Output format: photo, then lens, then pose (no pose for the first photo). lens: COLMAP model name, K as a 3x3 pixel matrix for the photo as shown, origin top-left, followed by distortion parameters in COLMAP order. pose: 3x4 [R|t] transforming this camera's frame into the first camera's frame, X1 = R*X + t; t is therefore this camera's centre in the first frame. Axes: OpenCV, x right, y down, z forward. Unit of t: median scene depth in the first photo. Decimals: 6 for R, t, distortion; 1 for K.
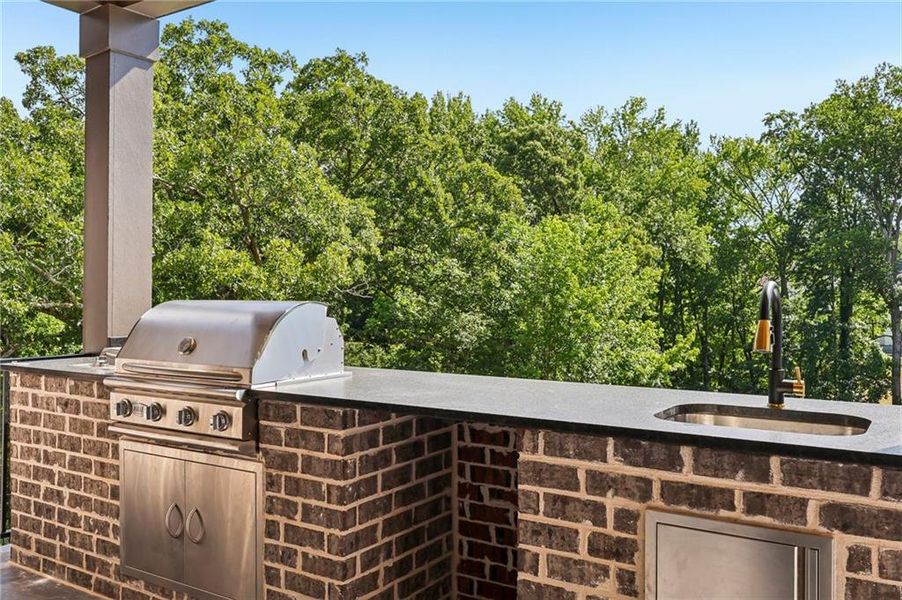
lens RADIAL K [[752.9, 0, 451.0], [0, 752.9, 300.0], [0, 0, 1]] dist [-0.006050, -0.004667]
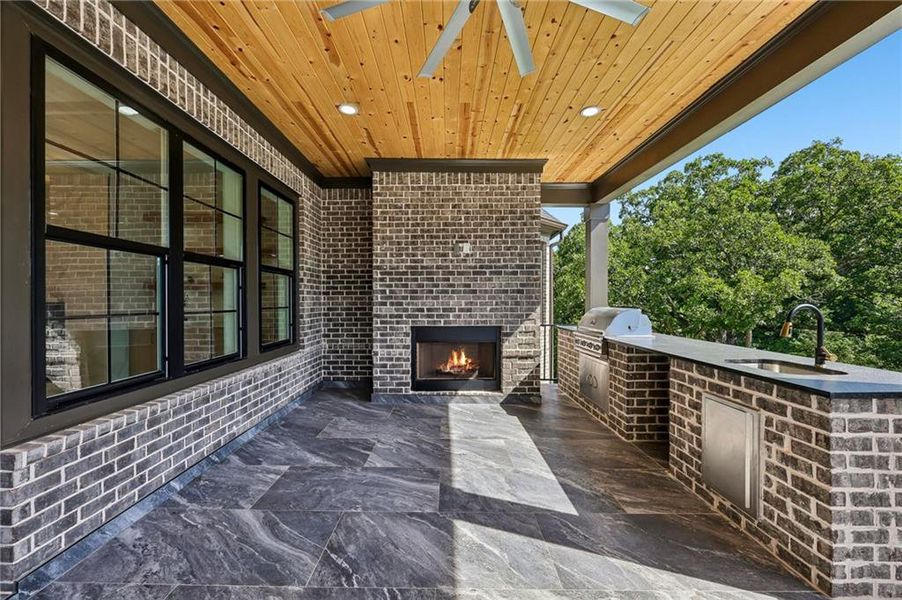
lens RADIAL K [[431.2, 0, 451.0], [0, 431.2, 300.0], [0, 0, 1]] dist [-0.000087, -0.038722]
pose [[0.537009, 0.002945, -0.843572, 0.864427], [-0.002038, 0.999996, 0.002193, -0.035522], [0.843574, 0.000542, 0.537012, -0.449667]]
